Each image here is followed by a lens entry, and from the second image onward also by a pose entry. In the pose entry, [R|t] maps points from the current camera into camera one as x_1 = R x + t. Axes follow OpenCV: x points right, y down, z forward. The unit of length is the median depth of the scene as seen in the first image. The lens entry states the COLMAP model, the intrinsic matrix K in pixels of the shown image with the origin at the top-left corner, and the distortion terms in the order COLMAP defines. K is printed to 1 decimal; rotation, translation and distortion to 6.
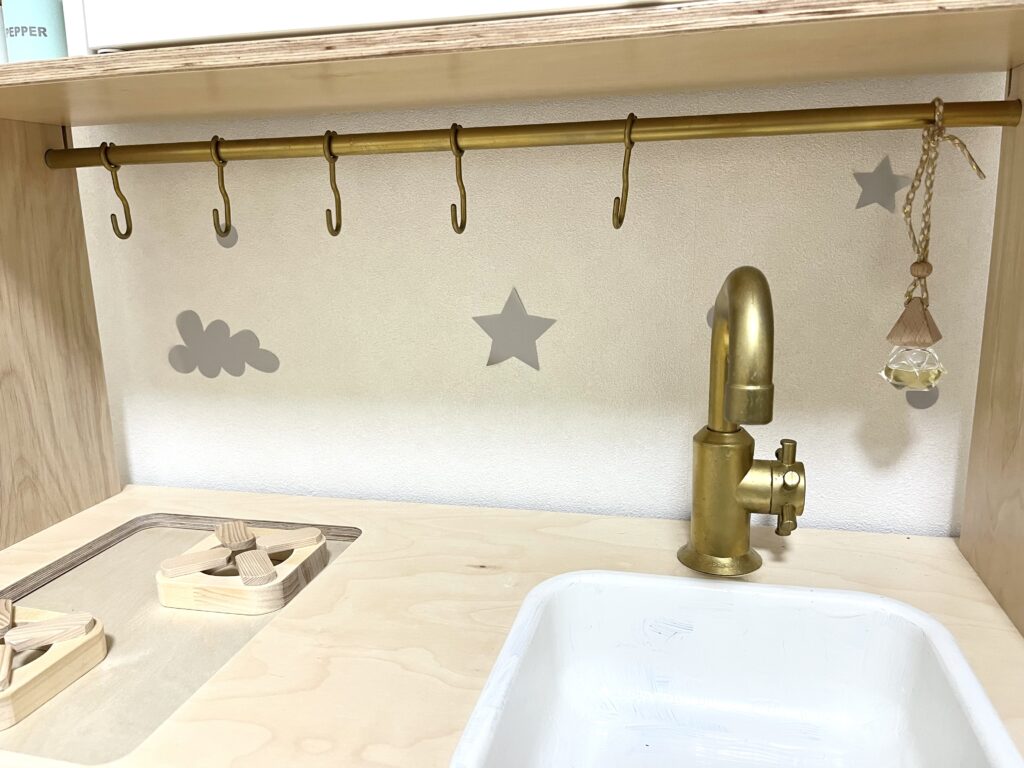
lens RADIAL K [[778.0, 0, 504.6], [0, 778.0, 393.4], [0, 0, 1]] dist [0.041665, -0.075665]
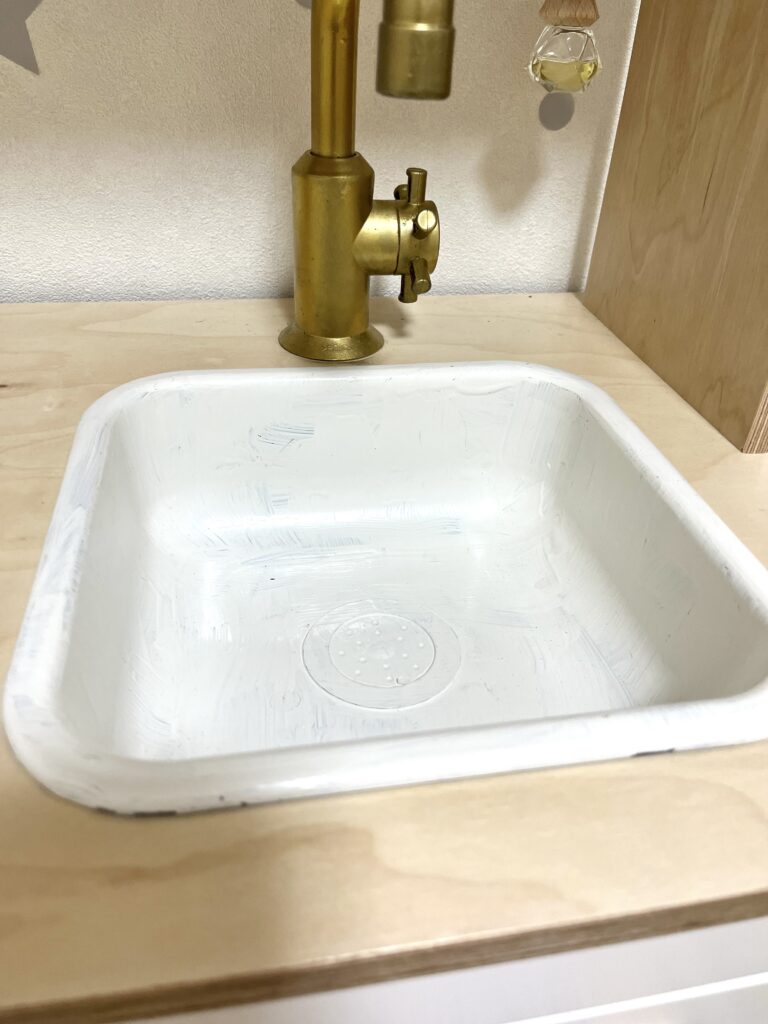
lens RADIAL K [[790.7, 0, 384.0], [0, 790.7, 512.0], [0, 0, 1]] dist [0.003193, -0.004713]
pose [[0.910647, -0.176231, 0.373718, -0.002722], [0.021609, 0.923555, 0.382857, 0.070634], [-0.412621, -0.340572, 0.844840, 0.260354]]
